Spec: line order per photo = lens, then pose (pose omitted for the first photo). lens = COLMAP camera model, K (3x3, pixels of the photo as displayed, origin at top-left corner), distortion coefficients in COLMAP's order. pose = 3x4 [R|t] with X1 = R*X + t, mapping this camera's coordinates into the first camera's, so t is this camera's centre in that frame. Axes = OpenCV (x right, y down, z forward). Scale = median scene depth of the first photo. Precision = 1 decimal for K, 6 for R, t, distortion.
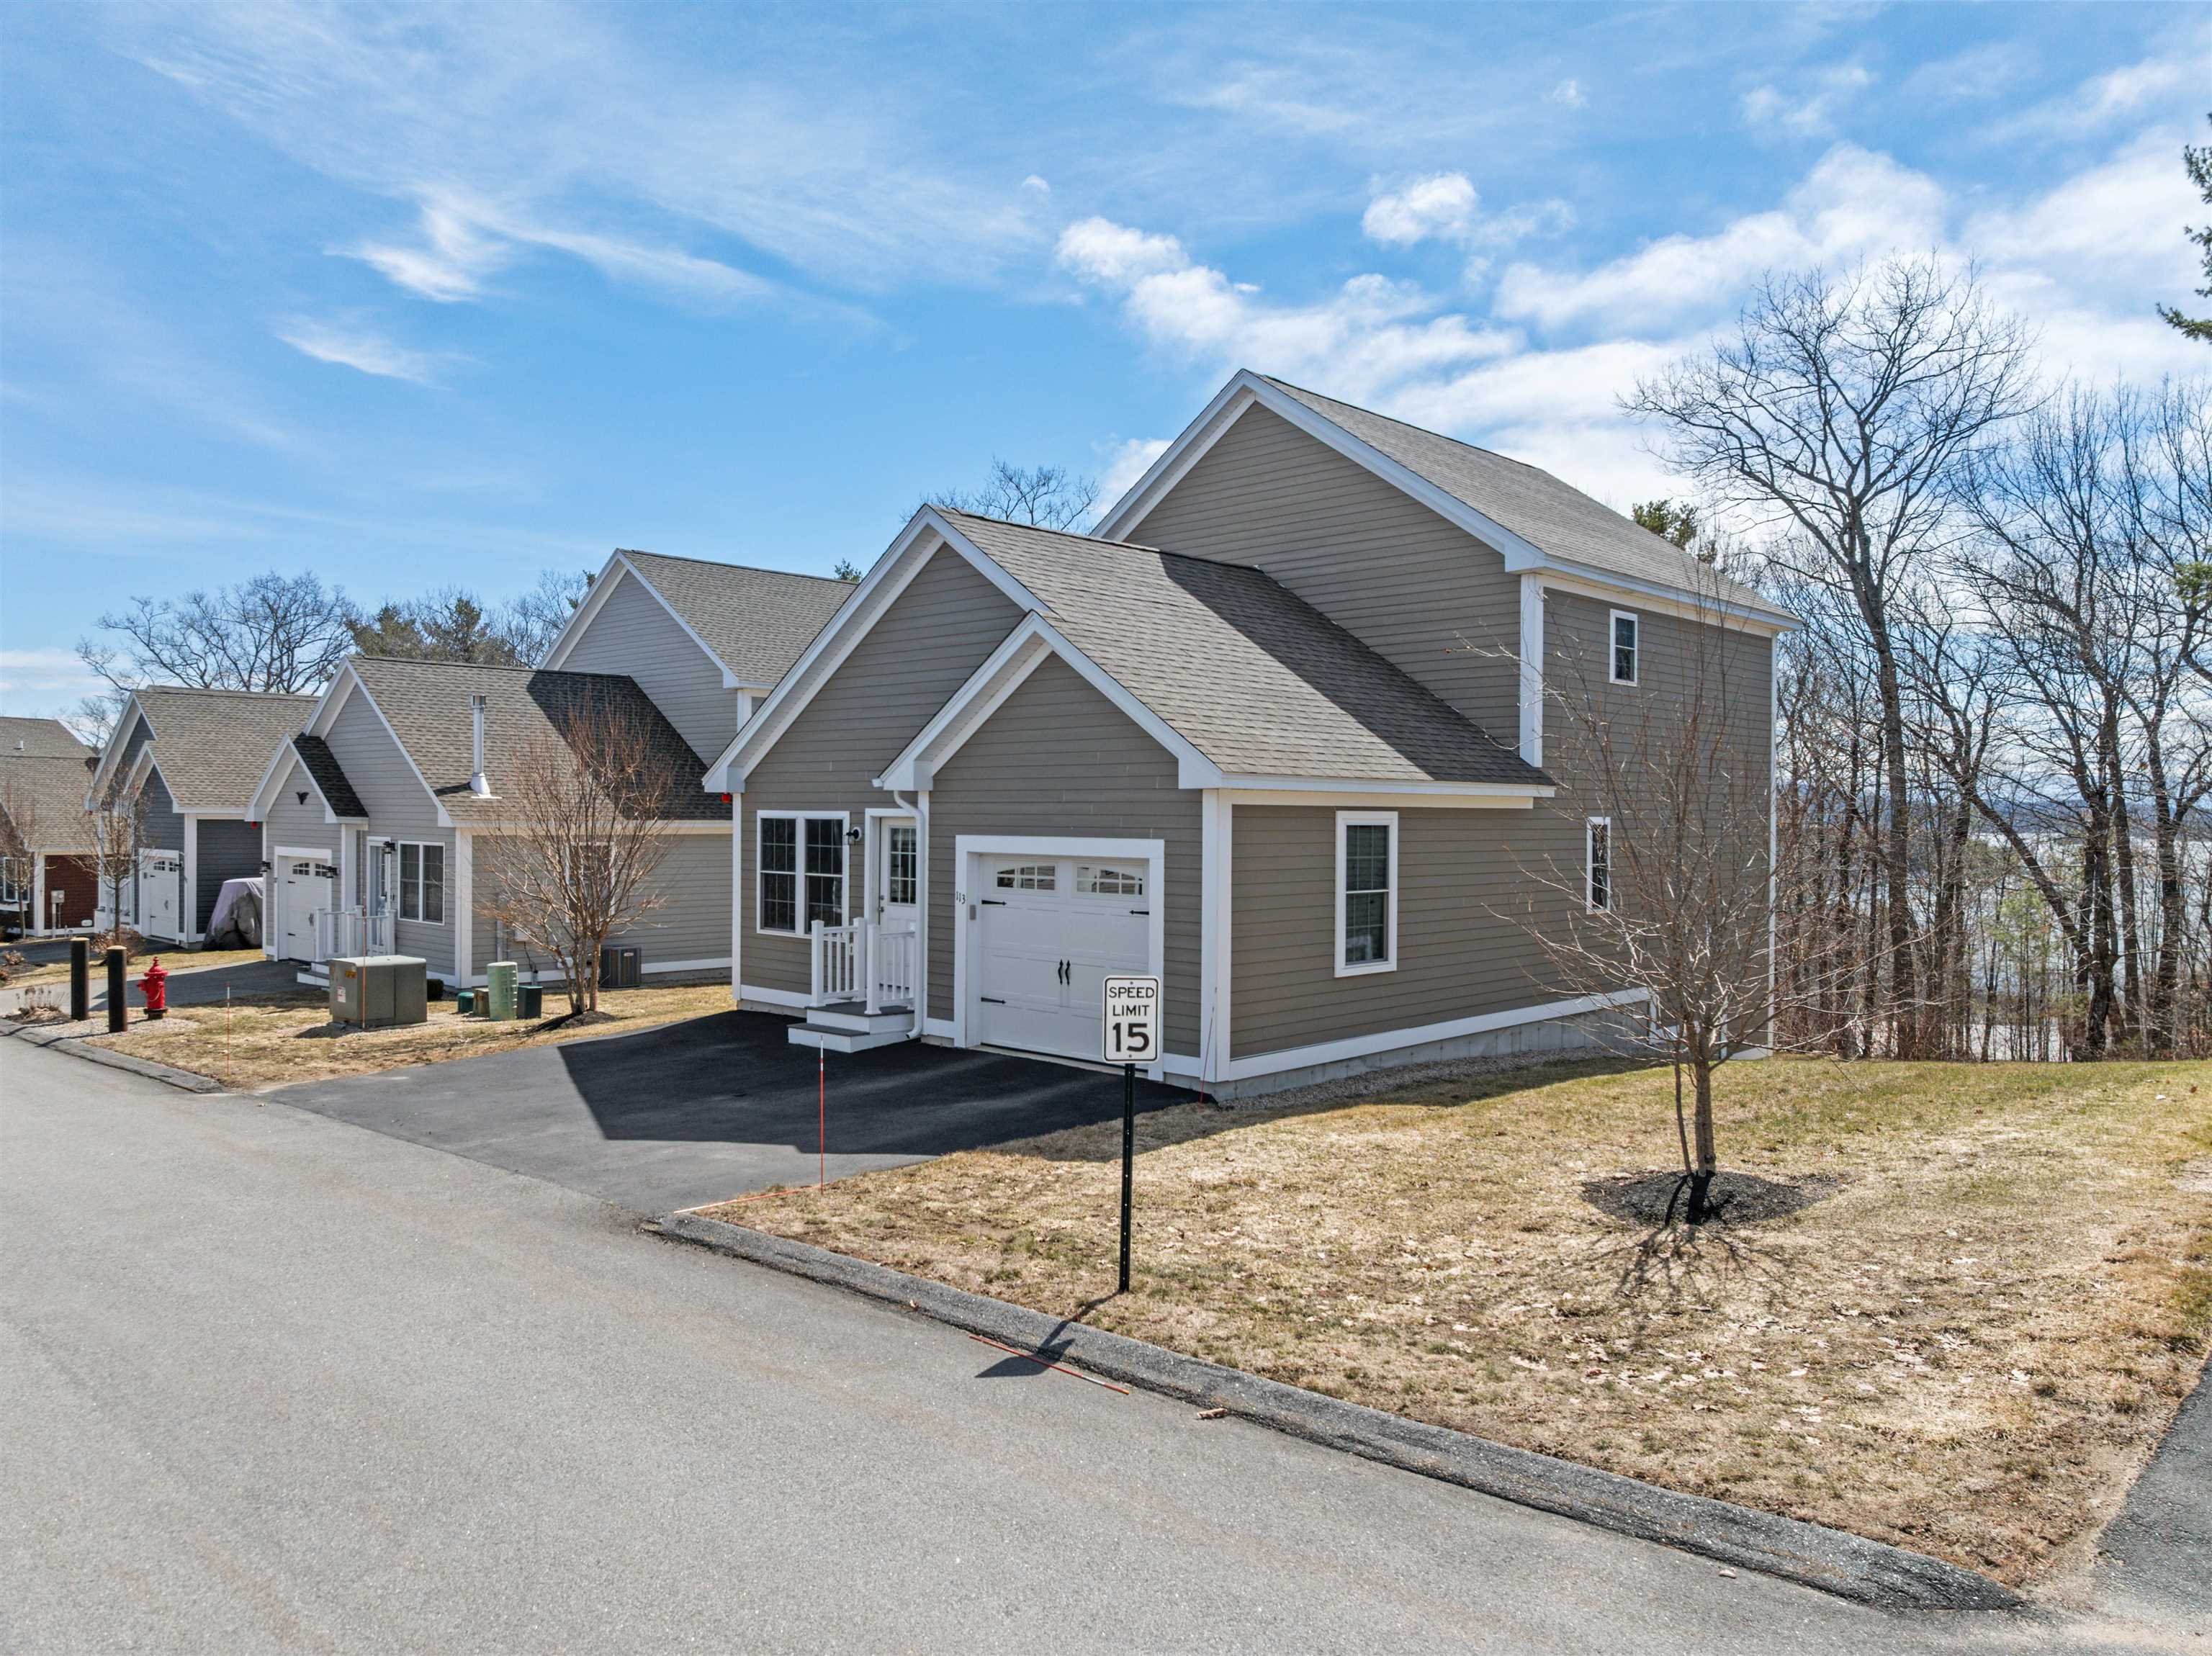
lens RADIAL K [[1565.9, 0, 1109.0], [0, 1565.9, 816.2], [0, 0, 1]] dist [-0.035531, -0.004884]
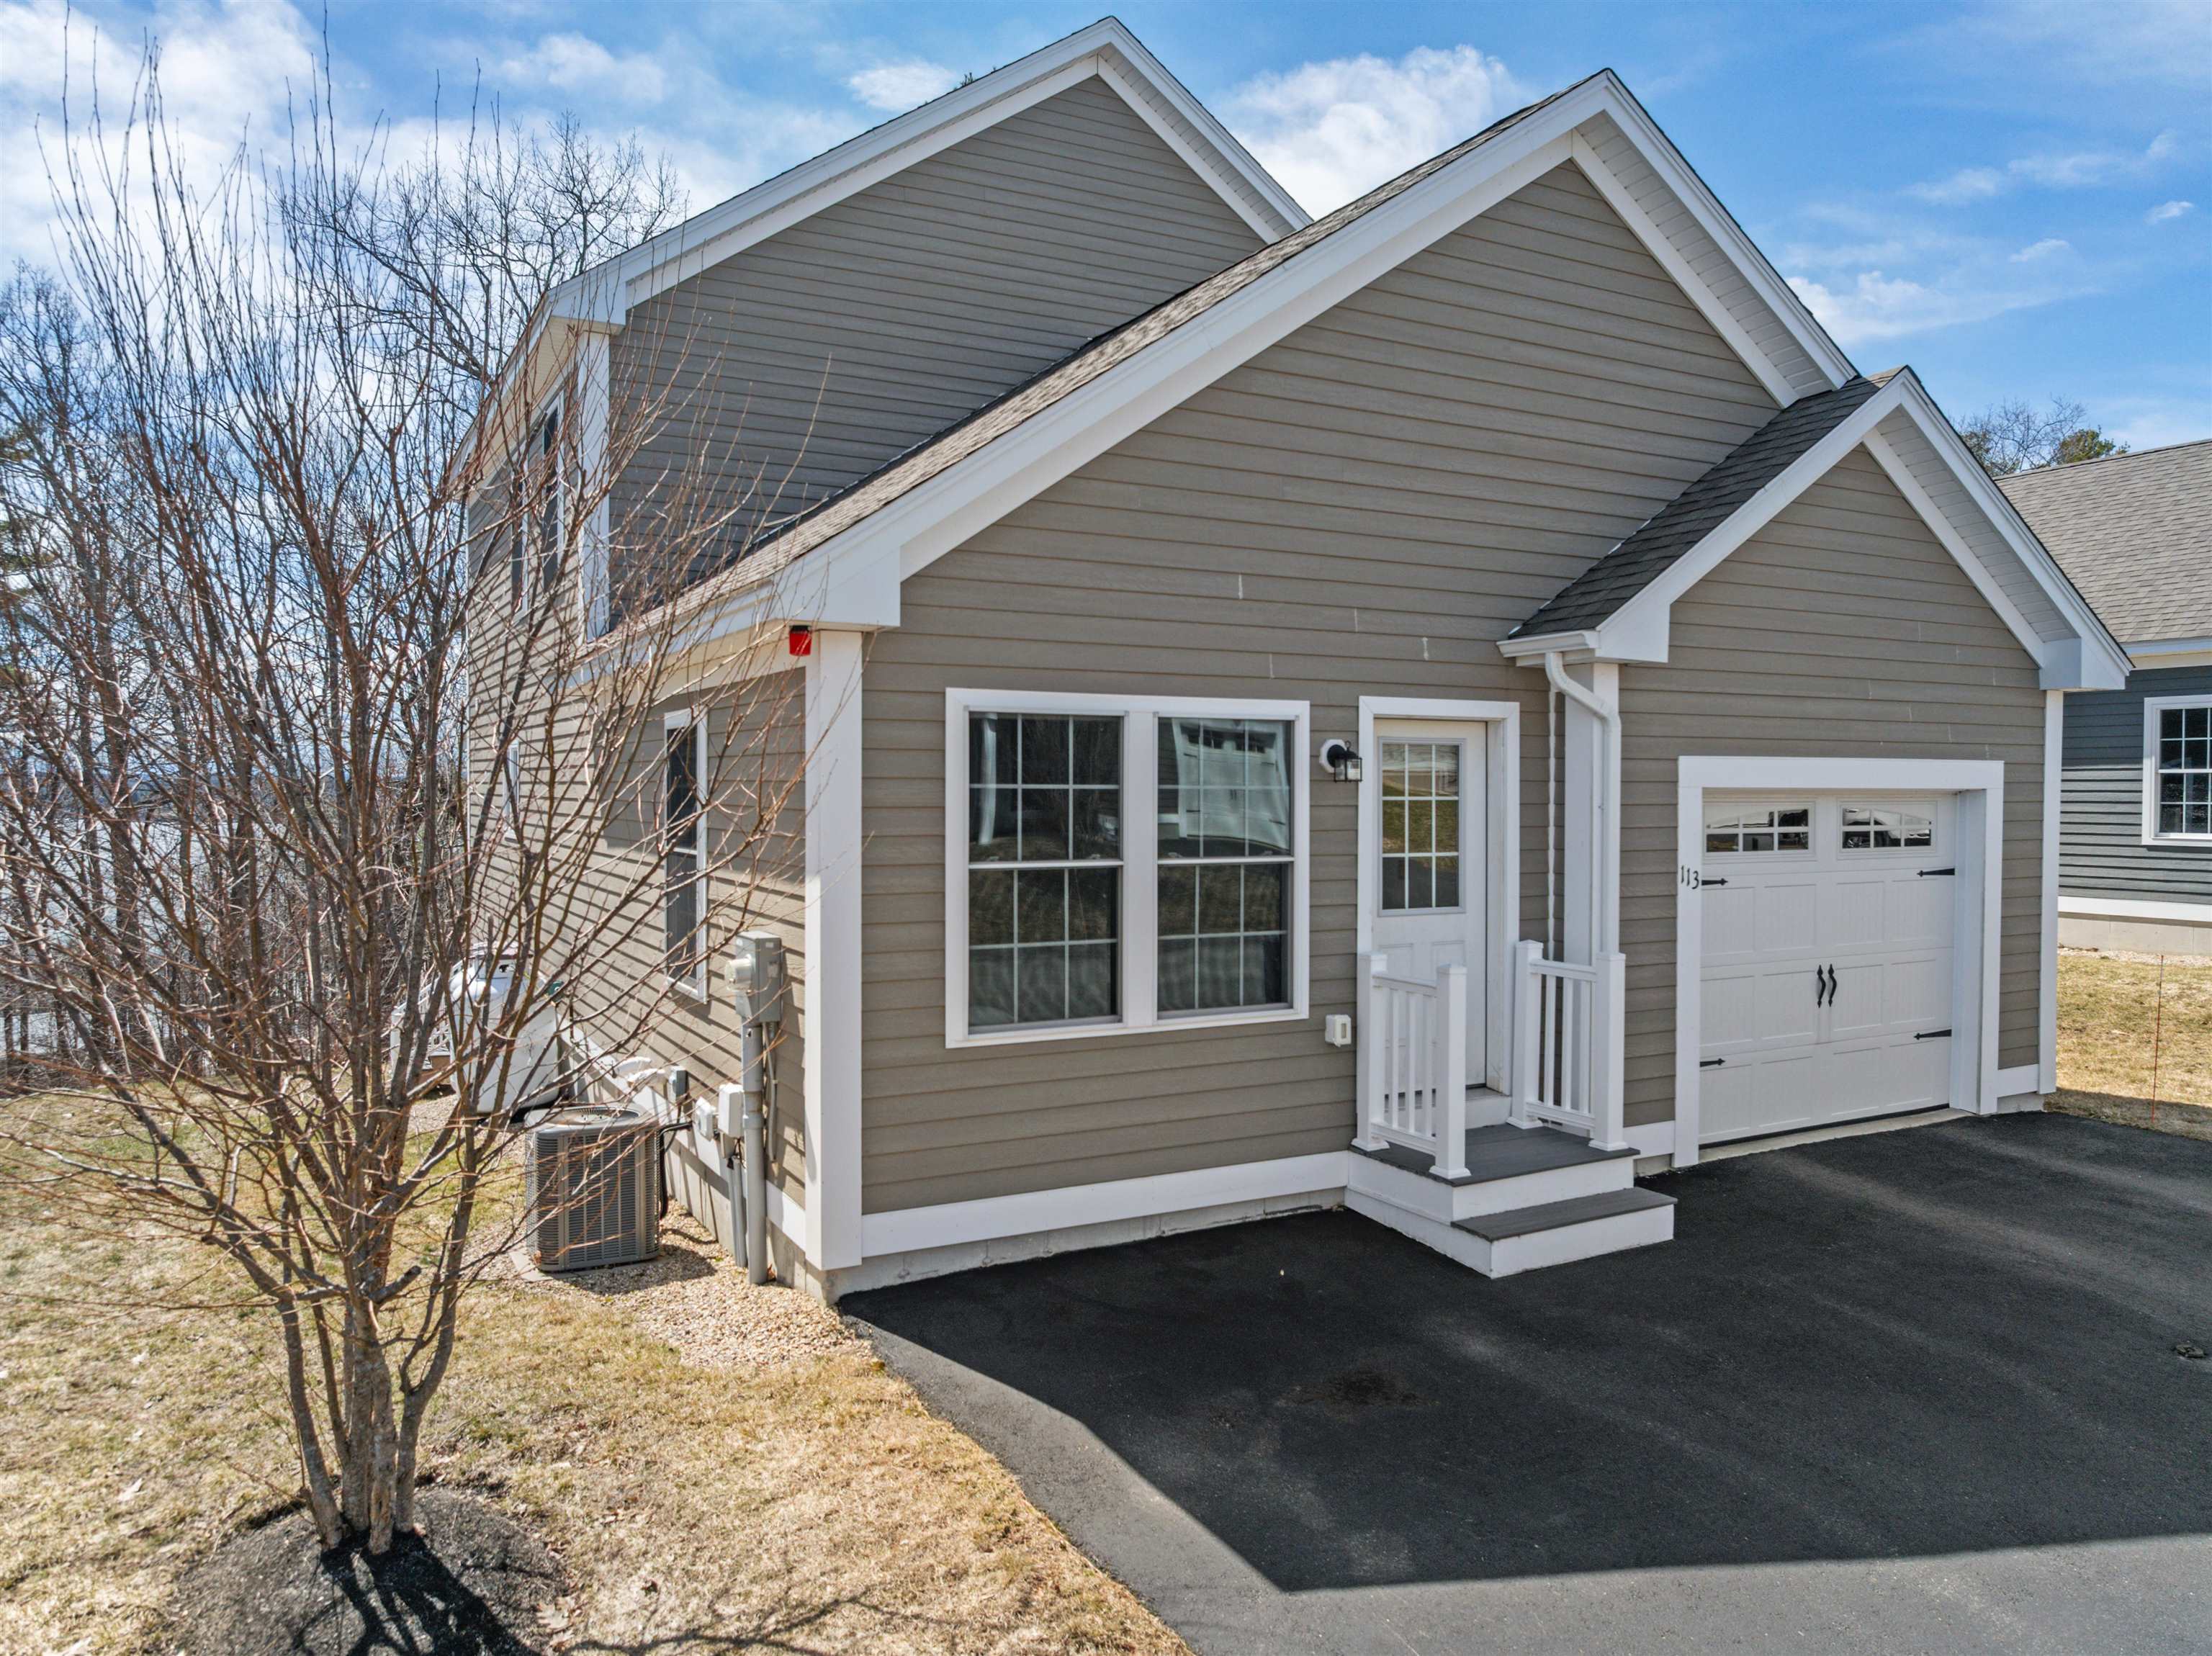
lens RADIAL K [[1565.9, 0, 1109.0], [0, 1565.9, 816.2], [0, 0, 1]] dist [-0.035531, -0.004884]
pose [[0.302600, -0.023623, 0.952825, -0.564173], [0.002336, 0.999708, 0.024044, 0.016830], [-0.953115, -0.005050, 0.302567, 0.903462]]
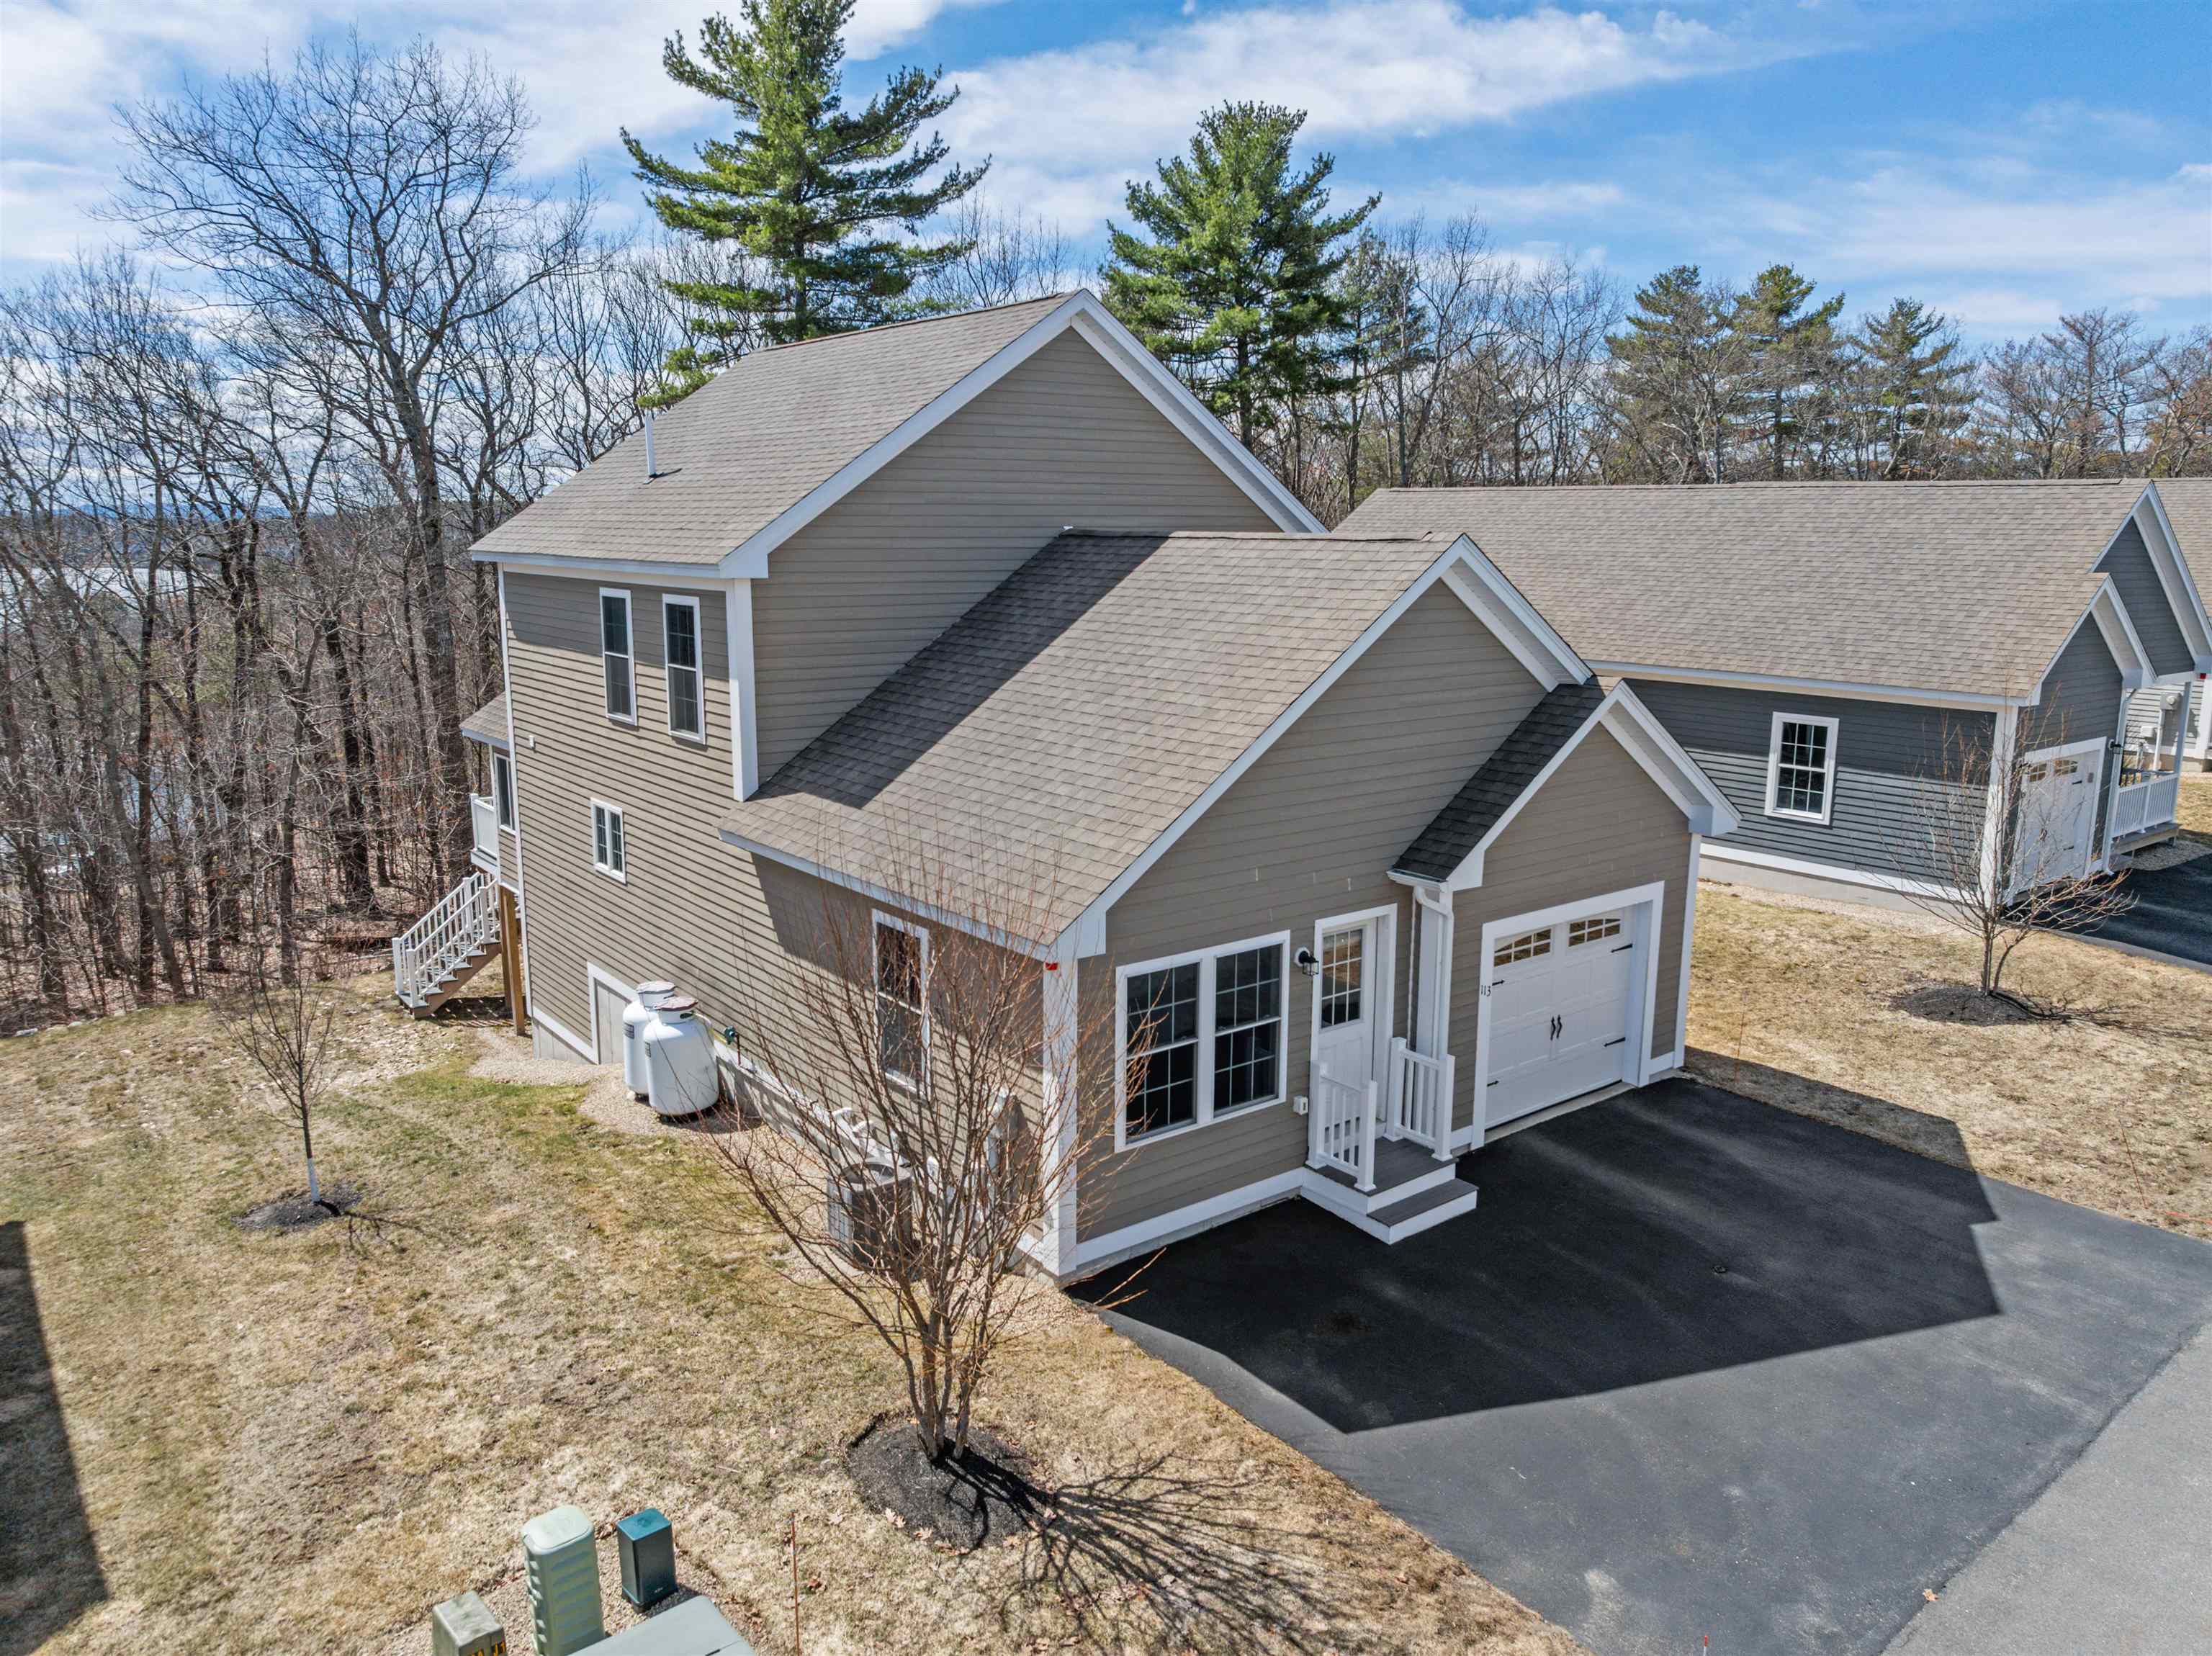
lens RADIAL K [[1565.9, 0, 1109.0], [0, 1565.9, 816.2], [0, 0, 1]] dist [-0.035531, -0.004884]
pose [[0.139603, -0.189448, 0.971916, -0.856715], [-0.000128, 0.981524, 0.191339, -0.190504], [-0.990208, -0.026836, 0.136999, 0.962047]]
